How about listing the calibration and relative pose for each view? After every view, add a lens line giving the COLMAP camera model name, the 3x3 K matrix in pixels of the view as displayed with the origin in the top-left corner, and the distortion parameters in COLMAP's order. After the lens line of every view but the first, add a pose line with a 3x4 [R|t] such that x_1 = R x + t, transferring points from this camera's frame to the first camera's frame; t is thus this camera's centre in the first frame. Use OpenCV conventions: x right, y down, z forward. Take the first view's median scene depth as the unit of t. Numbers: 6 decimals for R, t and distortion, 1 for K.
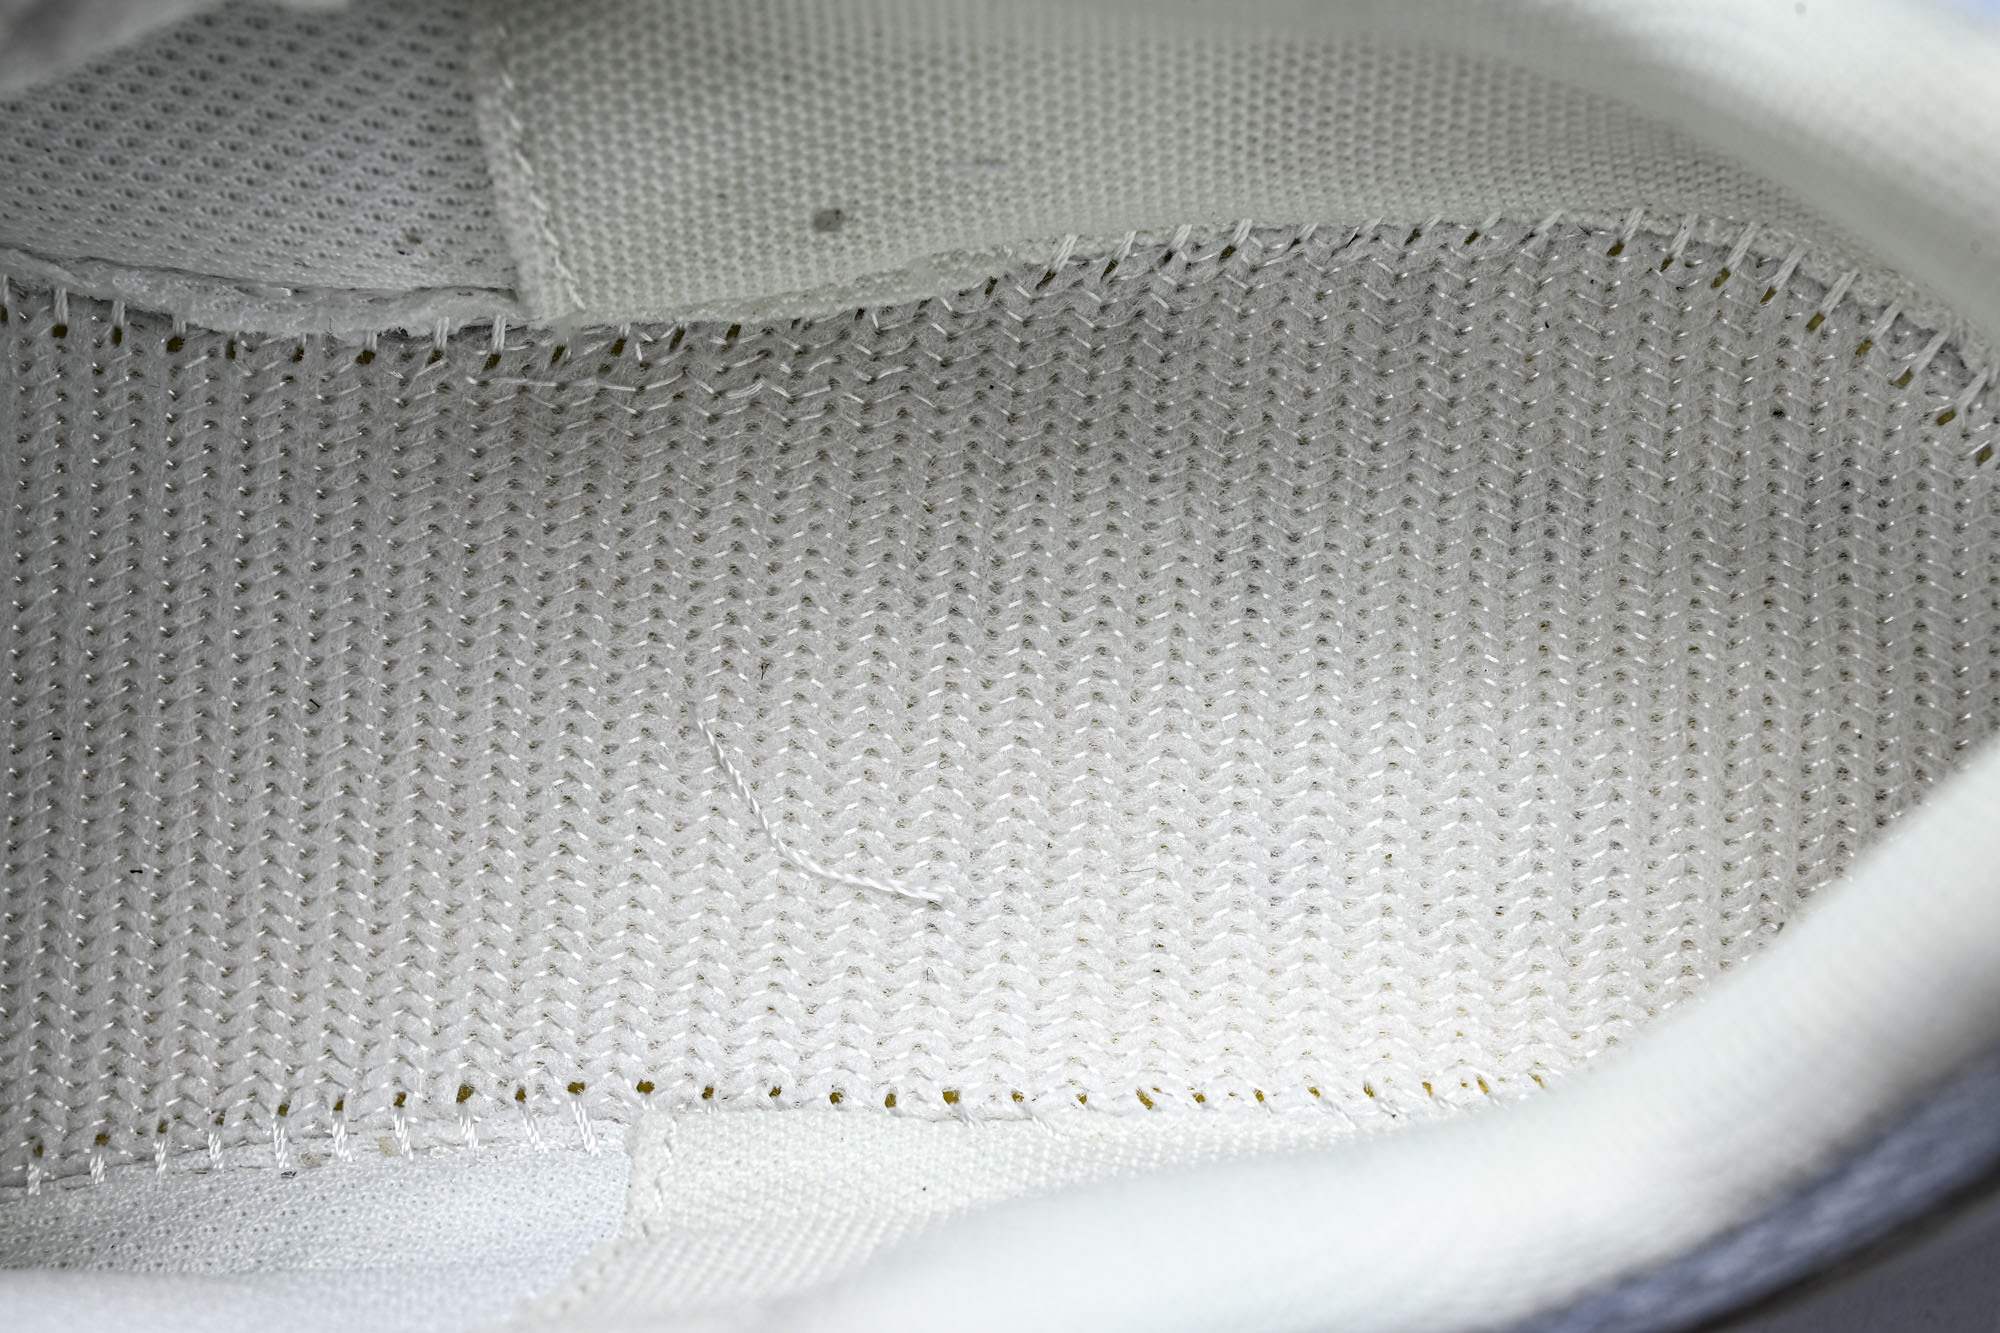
lens RADIAL K [[3913.2, 0, 1000.0], [0, 3913.2, 666.5], [0, 0, 1]] dist [0.228705, -0.101140]
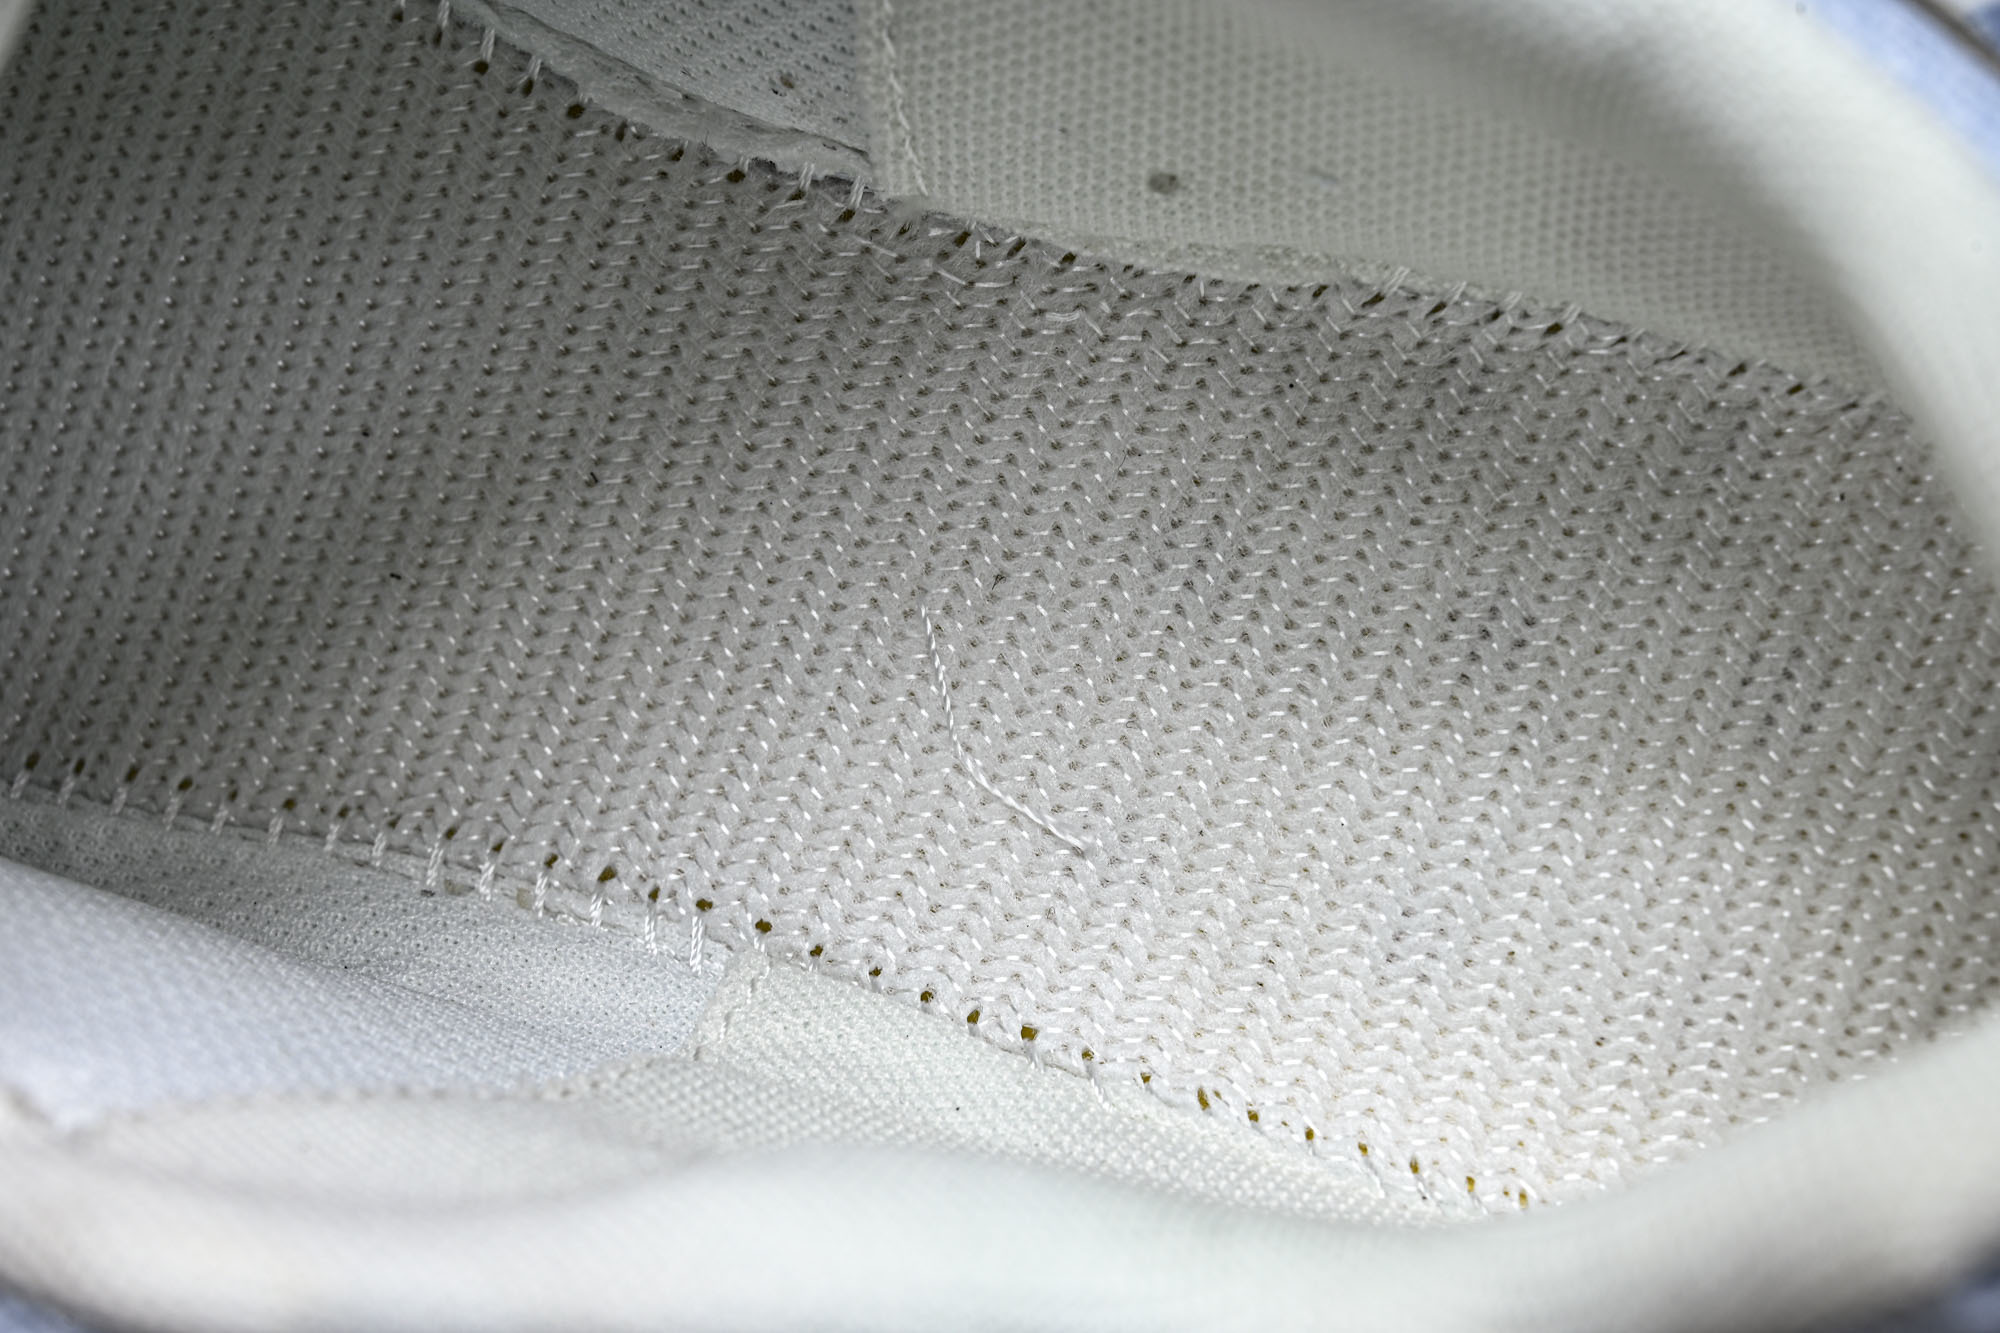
lens RADIAL K [[3913.2, 0, 1000.0], [0, 3913.2, 666.5], [0, 0, 1]] dist [0.228705, -0.101140]
pose [[0.933697, 0.316532, -0.167383, 0.120213], [-0.309750, 0.948533, 0.065888, -0.046083], [0.179624, -0.009672, 0.983688, -0.010414]]
